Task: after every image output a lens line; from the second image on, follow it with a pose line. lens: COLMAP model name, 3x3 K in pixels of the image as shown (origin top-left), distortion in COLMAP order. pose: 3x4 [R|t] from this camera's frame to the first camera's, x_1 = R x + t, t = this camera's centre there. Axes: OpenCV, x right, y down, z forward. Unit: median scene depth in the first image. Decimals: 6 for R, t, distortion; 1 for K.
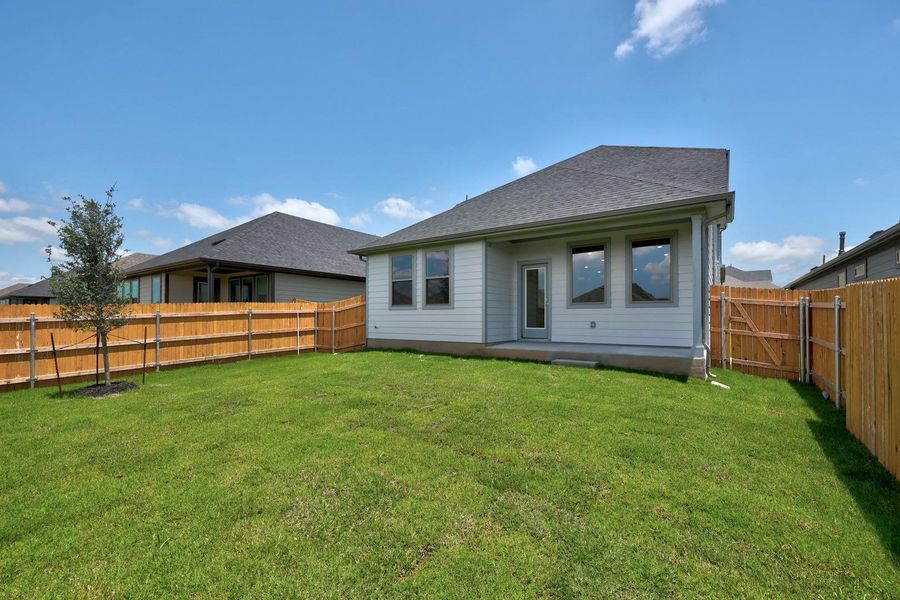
lens RADIAL K [[410.9, 0, 449.1], [0, 410.9, 308.1], [0, 0, 1]] dist [-0.007776, -0.000776]
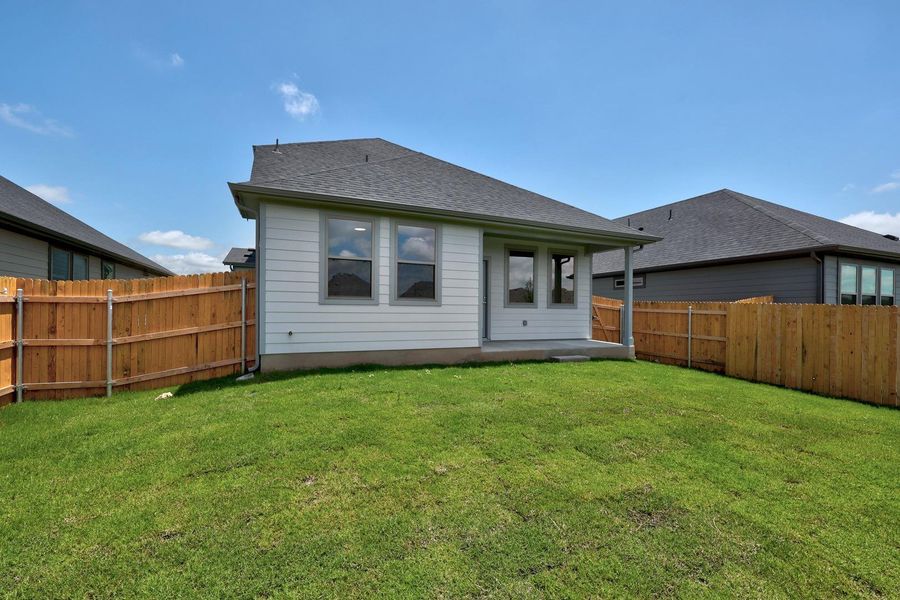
lens RADIAL K [[410.9, 0, 450.0], [0, 410.9, 303.3], [0, 0, 1]] dist [-0.007776, -0.000776]
pose [[0.460162, 0.020525, 0.887597, -0.641606], [-0.032648, 0.999448, -0.006186, 0.000837], [-0.887234, -0.026132, 0.460578, 0.595951]]
